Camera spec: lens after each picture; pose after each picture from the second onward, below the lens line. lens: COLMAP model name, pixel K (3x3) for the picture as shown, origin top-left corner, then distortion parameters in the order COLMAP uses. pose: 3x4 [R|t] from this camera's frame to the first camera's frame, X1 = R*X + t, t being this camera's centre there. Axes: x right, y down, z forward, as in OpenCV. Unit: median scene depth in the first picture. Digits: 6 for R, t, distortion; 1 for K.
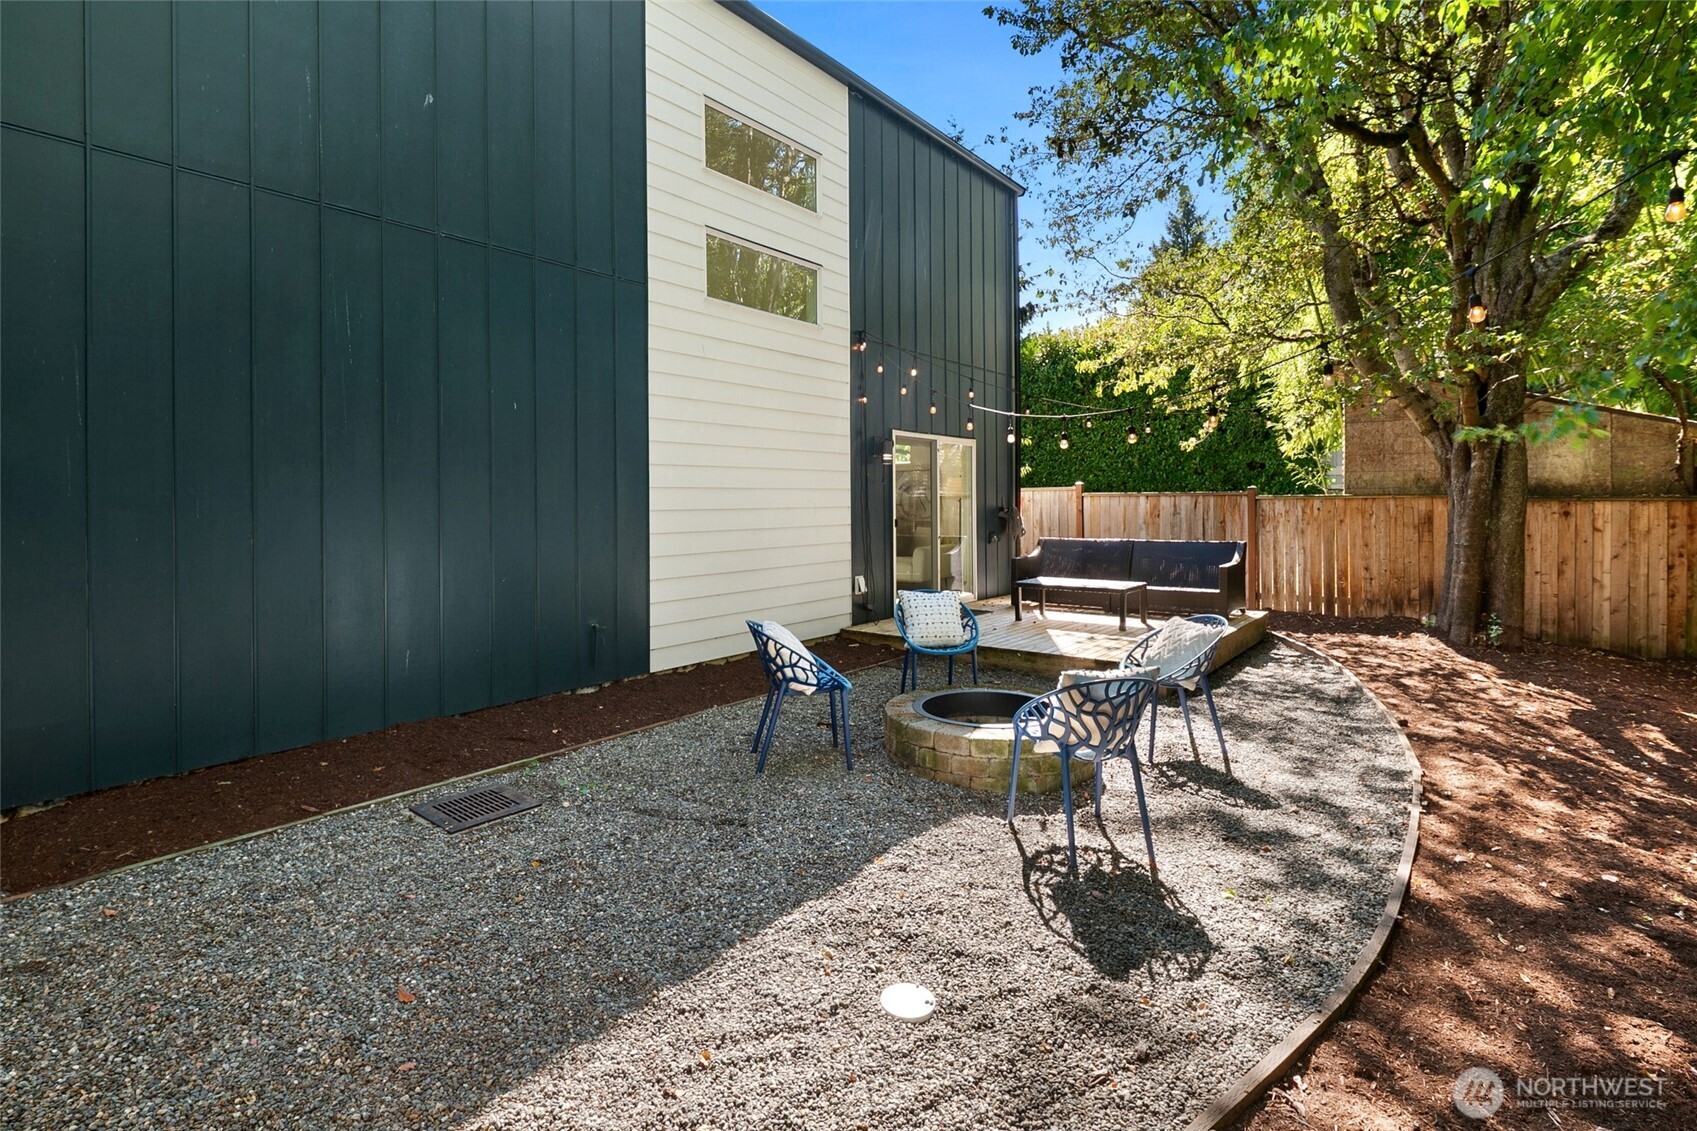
lens RADIAL K [[819.5, 0, 852.7], [0, 819.5, 505.7], [0, 0, 1]] dist [0.001603, 0.000138]
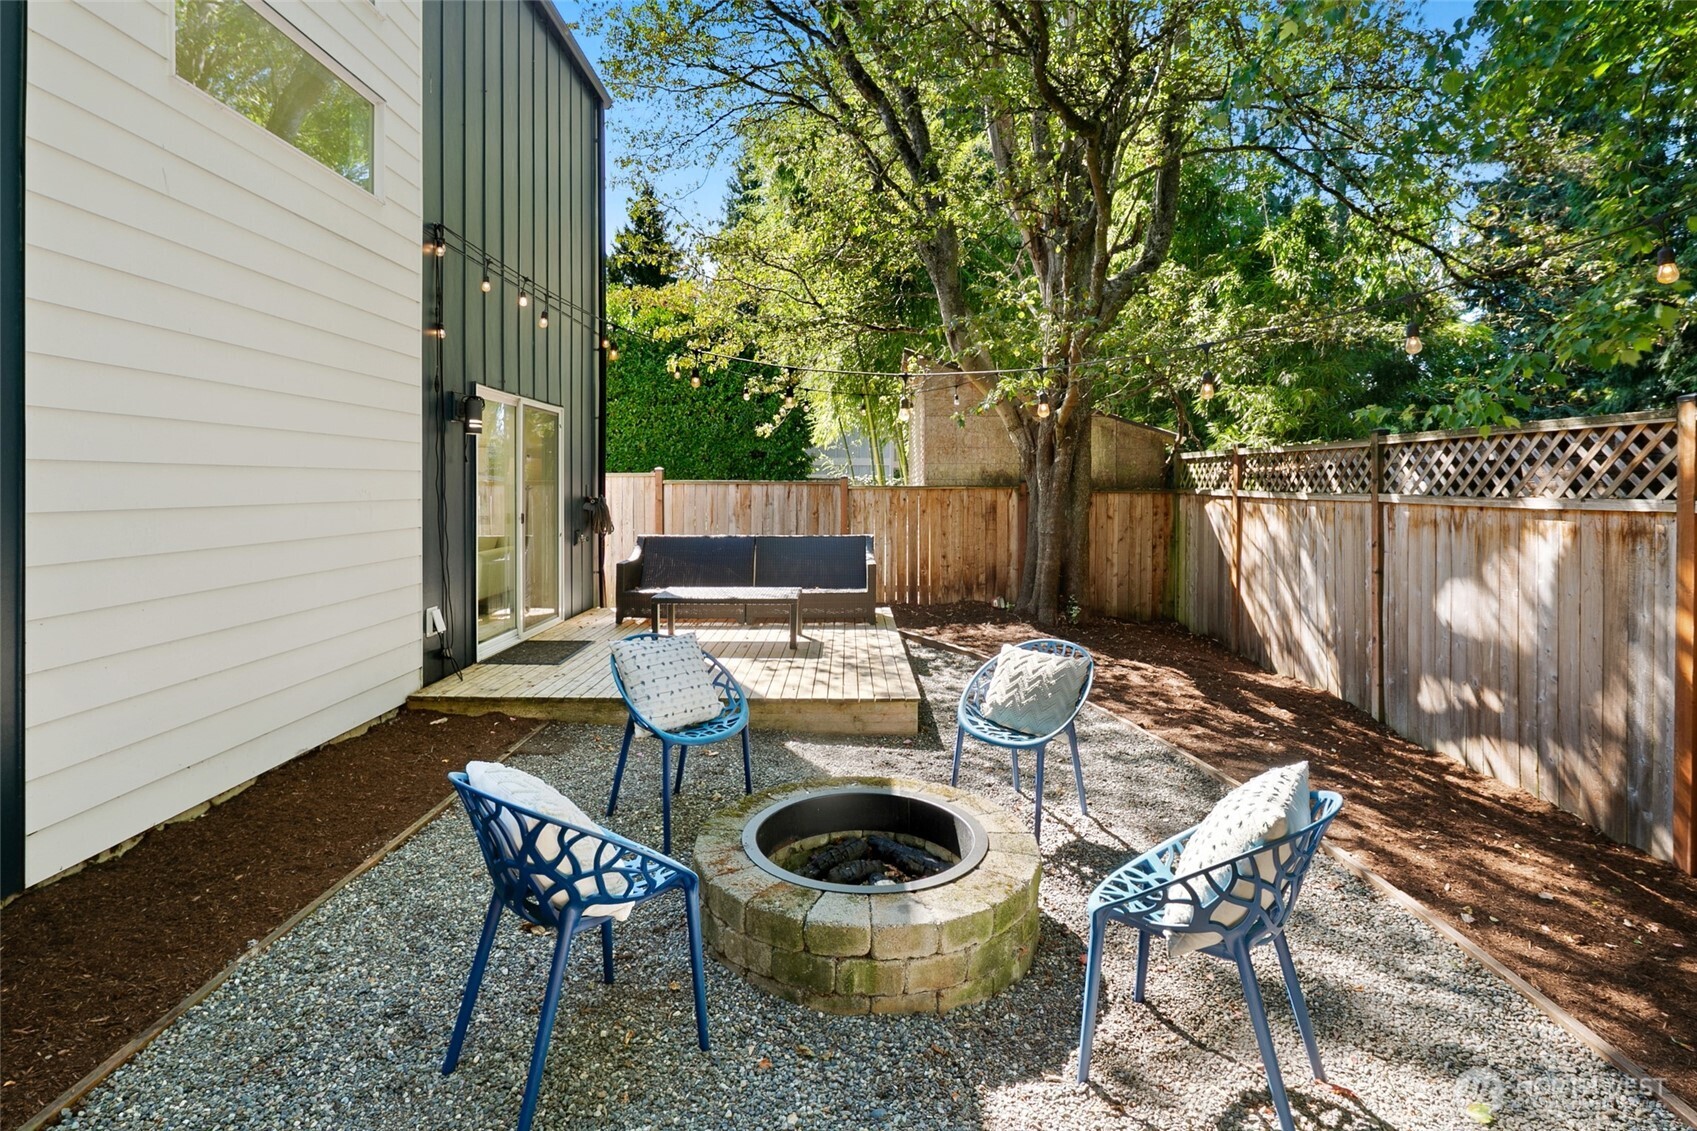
lens RADIAL K [[819.5, 0, 843.1], [0, 819.5, 494.1], [0, 0, 1]] dist [0.001603, 0.000138]
pose [[0.796294, 0.001420, 0.604908, -0.125720], [-0.003471, 0.999992, 0.002221, -0.005456], [-0.604899, -0.003868, 0.796292, 0.300104]]
